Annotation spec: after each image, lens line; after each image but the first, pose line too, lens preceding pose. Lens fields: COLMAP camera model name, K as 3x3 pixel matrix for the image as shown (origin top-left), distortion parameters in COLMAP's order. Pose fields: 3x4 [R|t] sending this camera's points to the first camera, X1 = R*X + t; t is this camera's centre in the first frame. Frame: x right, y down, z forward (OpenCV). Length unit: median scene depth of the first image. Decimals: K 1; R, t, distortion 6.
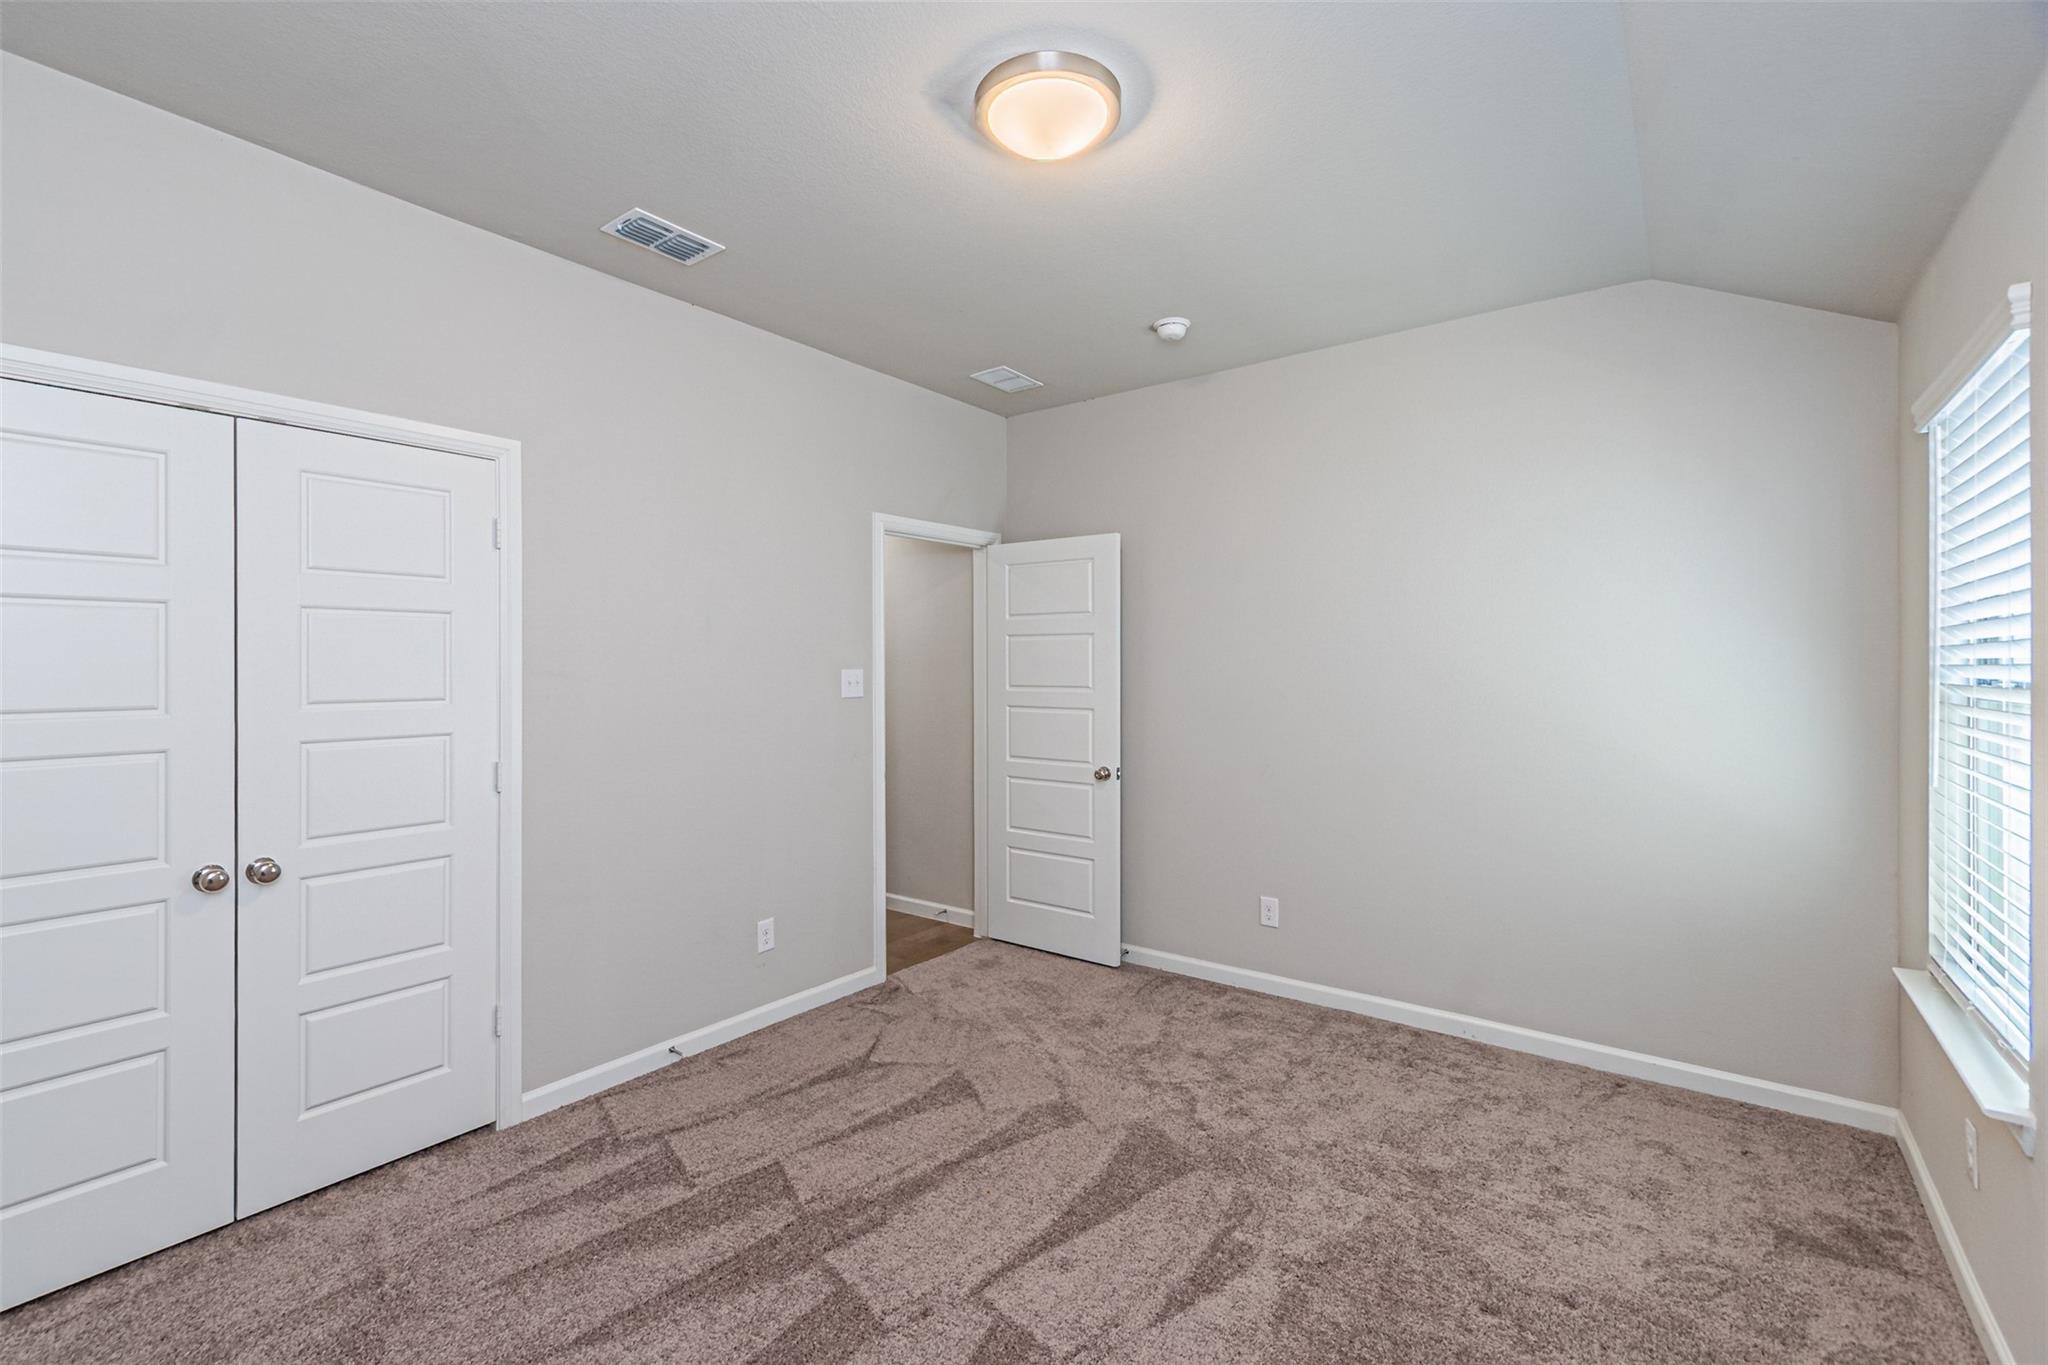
lens RADIAL K [[900.5, 0, 1022.7], [0, 900.5, 681.0], [0, 0, 1]] dist [0.009874, -0.002789]
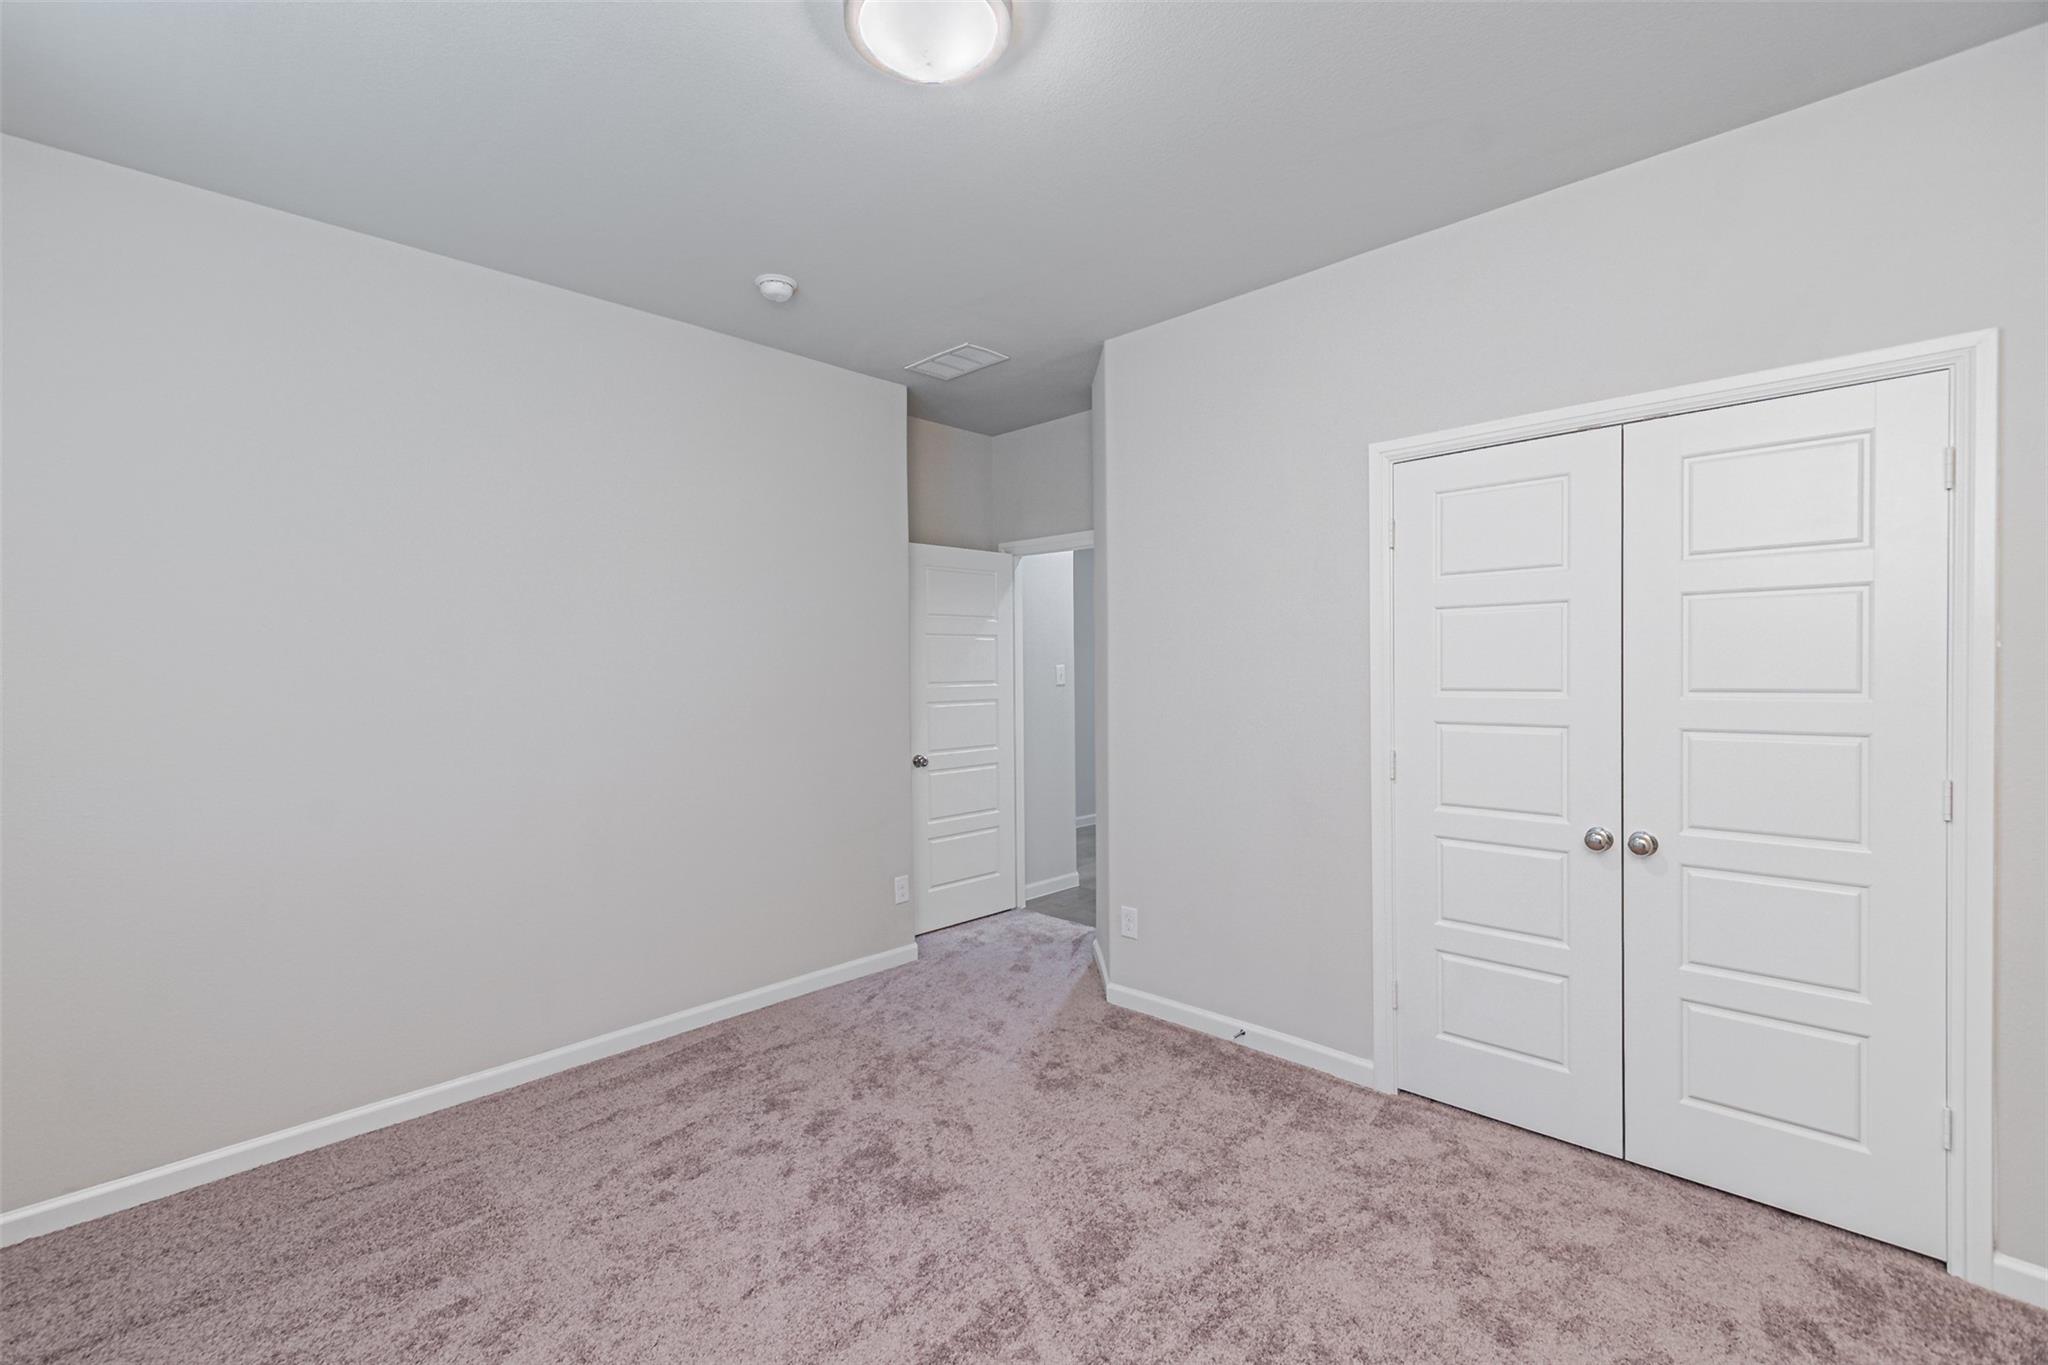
lens RADIAL K [[900.5, 0, 1009.7], [0, 900.5, 676.2], [0, 0, 1]] dist [0.009874, -0.002789]
pose [[-0.149362, 0.019048, -0.988599, 0.259357], [-0.001205, 0.999810, 0.019446, -0.007876], [0.988782, 0.004095, -0.149311, 0.350935]]
